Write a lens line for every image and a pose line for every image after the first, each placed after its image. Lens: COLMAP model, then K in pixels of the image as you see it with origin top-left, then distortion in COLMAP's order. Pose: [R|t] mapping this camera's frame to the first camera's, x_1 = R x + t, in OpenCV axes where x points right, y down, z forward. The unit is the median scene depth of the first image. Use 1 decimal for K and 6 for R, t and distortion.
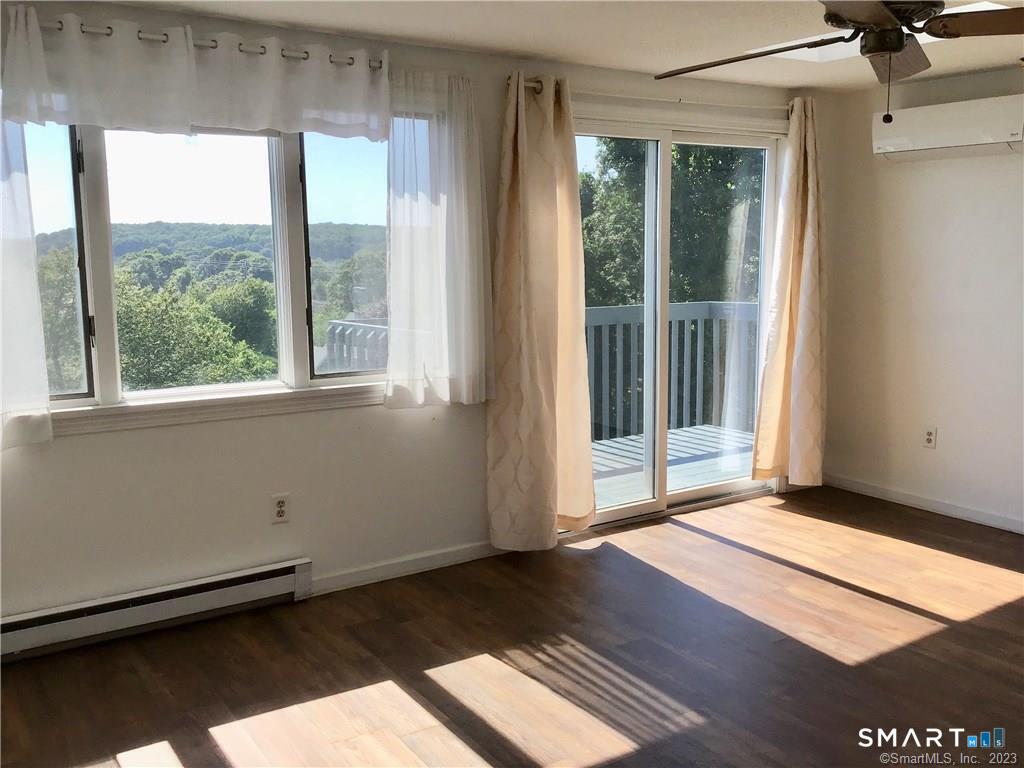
lens RADIAL K [[947.6, 0, 512.0], [0, 947.6, 384.0], [0, 0, 1]] dist [0.037236, -0.009224]
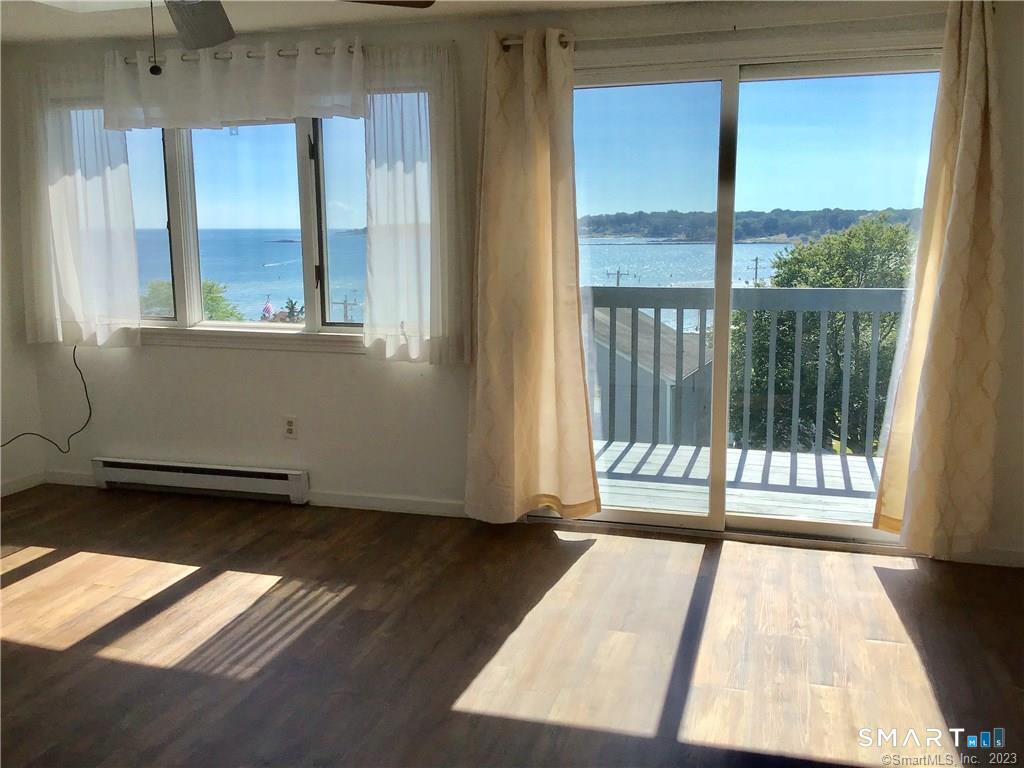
lens RADIAL K [[938.2, 0, 512.0], [0, 938.2, 384.0], [0, 0, 1]] dist [0.029787, 0.002777]
pose [[0.633911, 0.132207, -0.762023, 0.888536], [-0.107113, 0.990794, 0.082792, -0.058156], [0.765953, 0.029140, 0.642236, 0.449050]]
